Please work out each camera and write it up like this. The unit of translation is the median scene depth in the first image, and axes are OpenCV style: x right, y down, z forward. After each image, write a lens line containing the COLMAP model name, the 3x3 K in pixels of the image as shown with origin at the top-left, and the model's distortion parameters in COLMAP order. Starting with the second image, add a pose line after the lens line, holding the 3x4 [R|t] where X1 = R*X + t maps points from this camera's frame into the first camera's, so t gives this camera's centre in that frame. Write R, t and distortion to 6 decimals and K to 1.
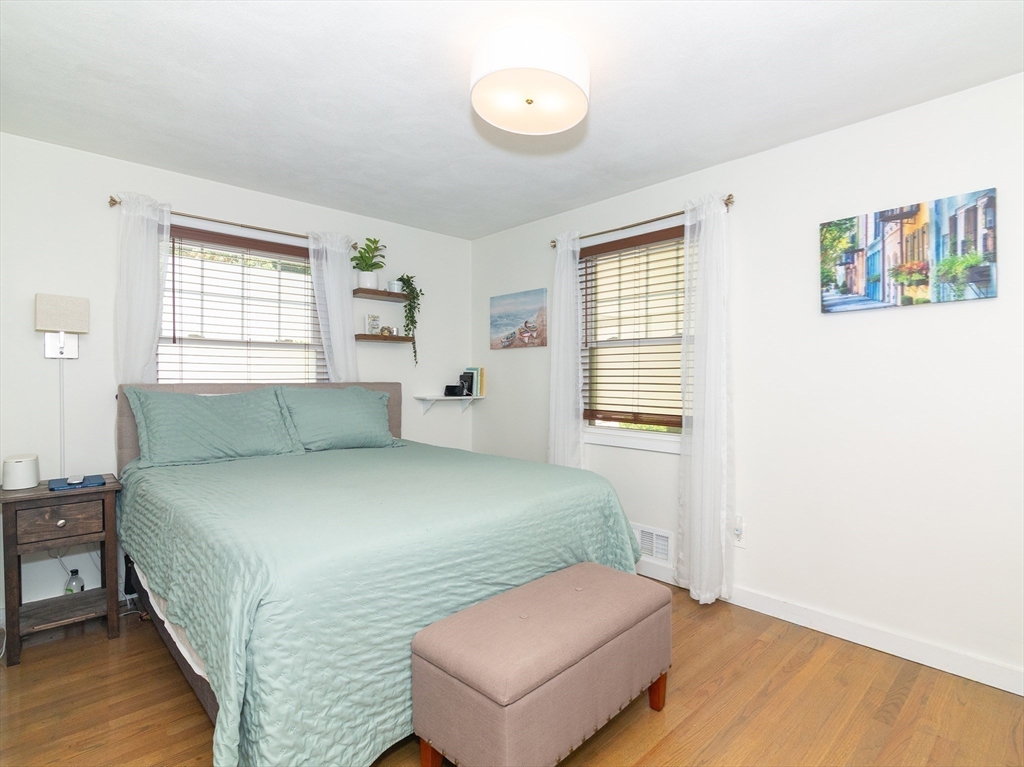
lens RADIAL K [[521.5, 0, 499.0], [0, 521.5, 386.1], [0, 0, 1]] dist [0.000750, -0.001721]
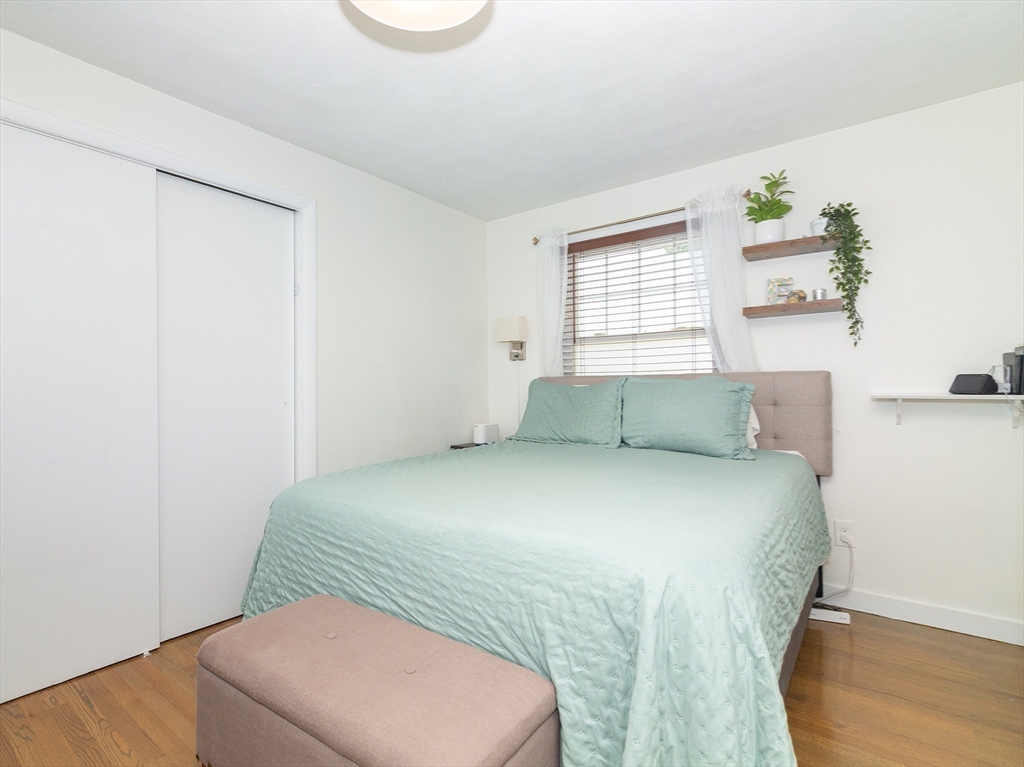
lens RADIAL K [[521.5, 0, 499.0], [0, 521.5, 386.1], [0, 0, 1]] dist [0.000750, -0.001721]
pose [[0.157286, -0.007190, -0.987527, 0.482623], [-0.008672, 0.999925, -0.008661, 0.026576], [0.987515, 0.009926, 0.157212, 0.599381]]
